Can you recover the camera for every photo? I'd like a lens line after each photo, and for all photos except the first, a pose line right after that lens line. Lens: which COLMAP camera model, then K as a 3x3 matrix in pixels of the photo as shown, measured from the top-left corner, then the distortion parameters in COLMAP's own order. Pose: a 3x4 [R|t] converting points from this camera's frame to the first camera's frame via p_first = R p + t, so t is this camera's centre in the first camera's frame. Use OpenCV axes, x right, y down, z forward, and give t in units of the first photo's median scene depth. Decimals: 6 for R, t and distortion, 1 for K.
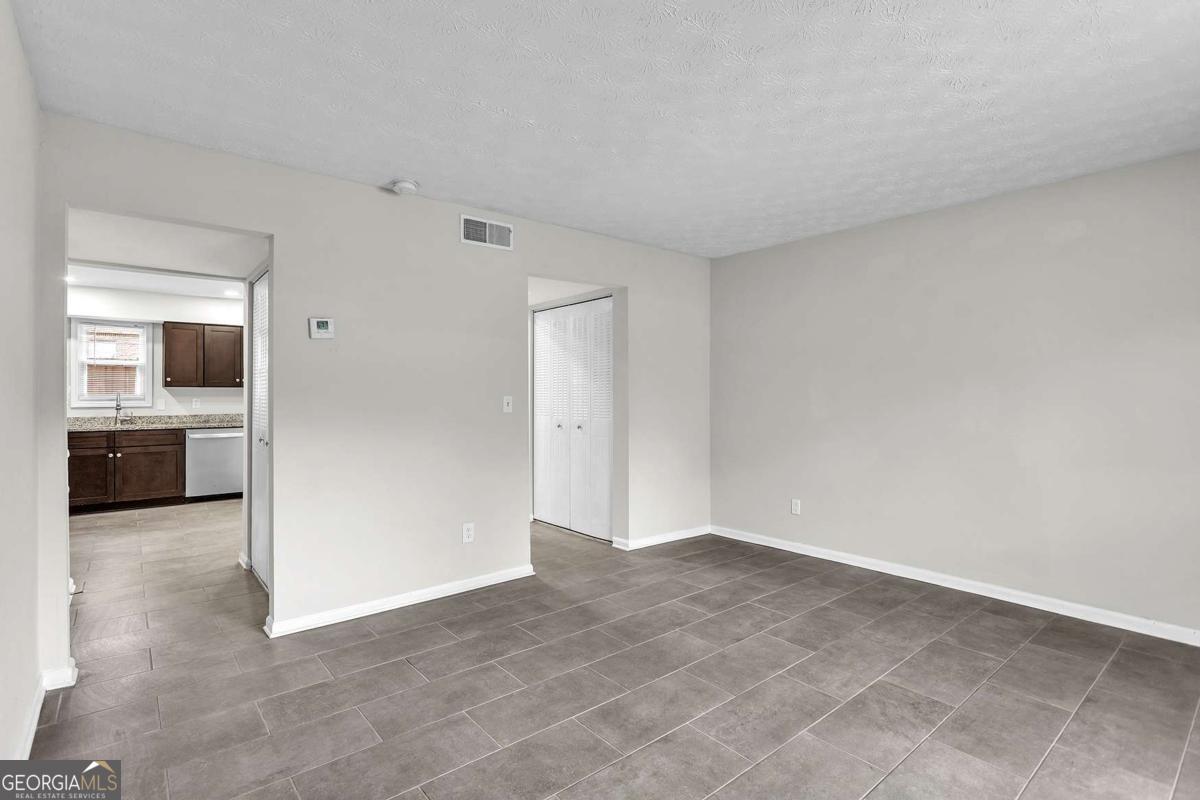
lens RADIAL K [[580.4, 0, 599.5], [0, 580.4, 393.0], [0, 0, 1]] dist [-0.019409, 0.009048]
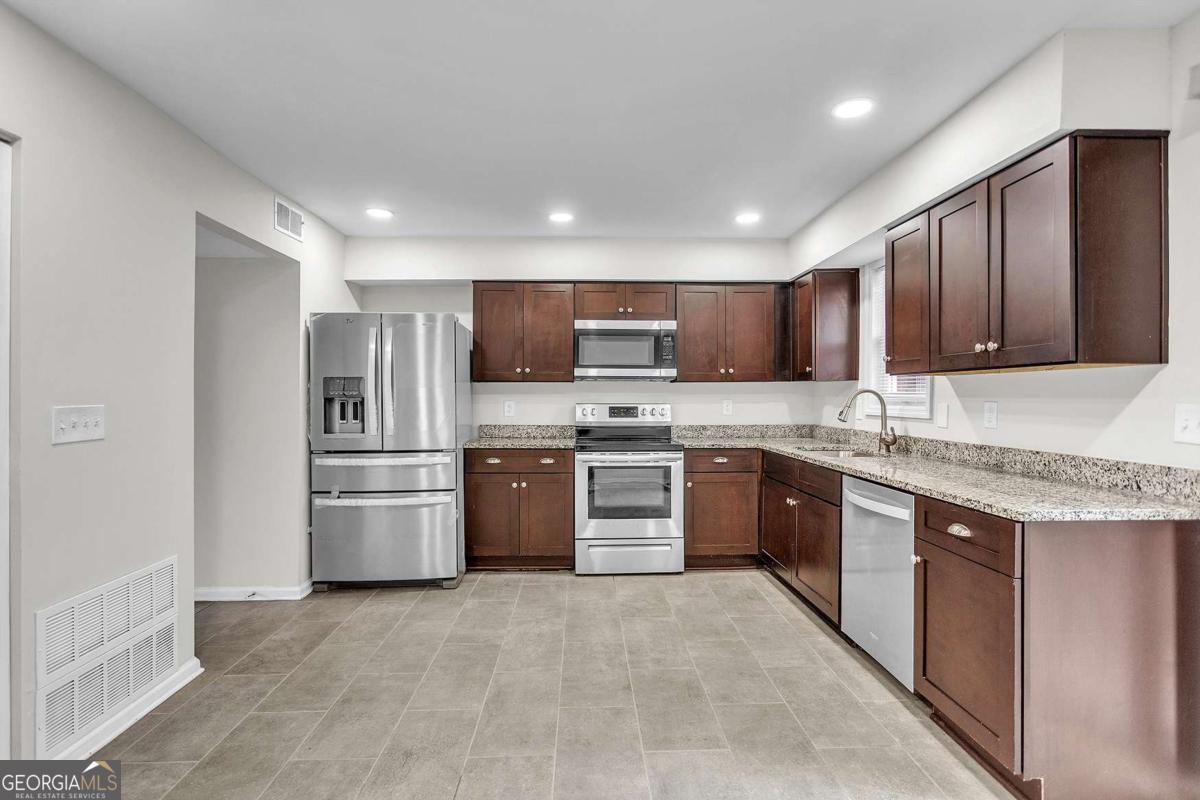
lens RADIAL K [[578.6, 0, 597.0], [0, 578.6, 395.4], [0, 0, 1]] dist [-0.005364, 0.000172]
pose [[-0.616914, 0.002971, -0.787025, -0.461855], [0.007821, 0.999967, -0.002356, 0.007047], [0.786992, -0.007609, -0.616917, 1.957031]]
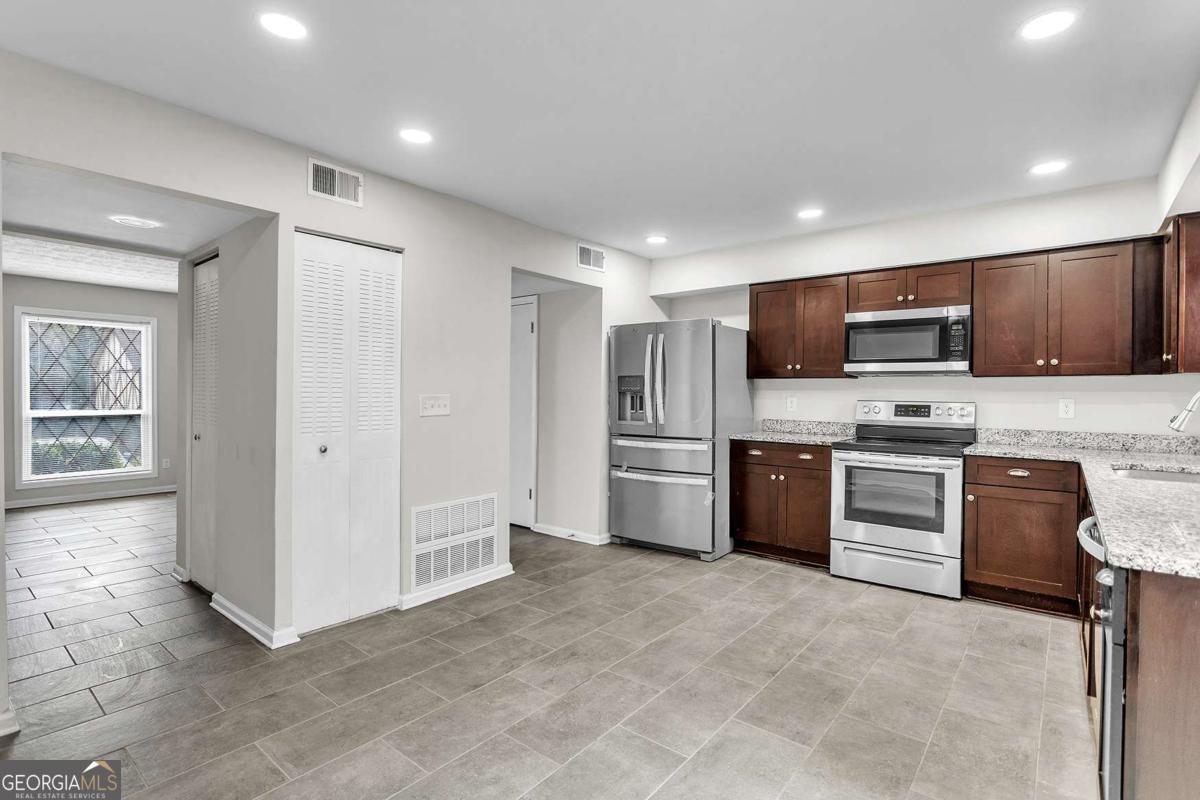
lens RADIAL K [[576.2, 0, 598.9], [0, 576.2, 394.0], [0, 0, 1]] dist [-0.020509, 0.013612]
pose [[-0.981810, -0.002790, -0.189843, -0.667764], [-0.002805, 0.999996, -0.000191, 0.009944], [0.189843, 0.000345, -0.981814, 2.202228]]
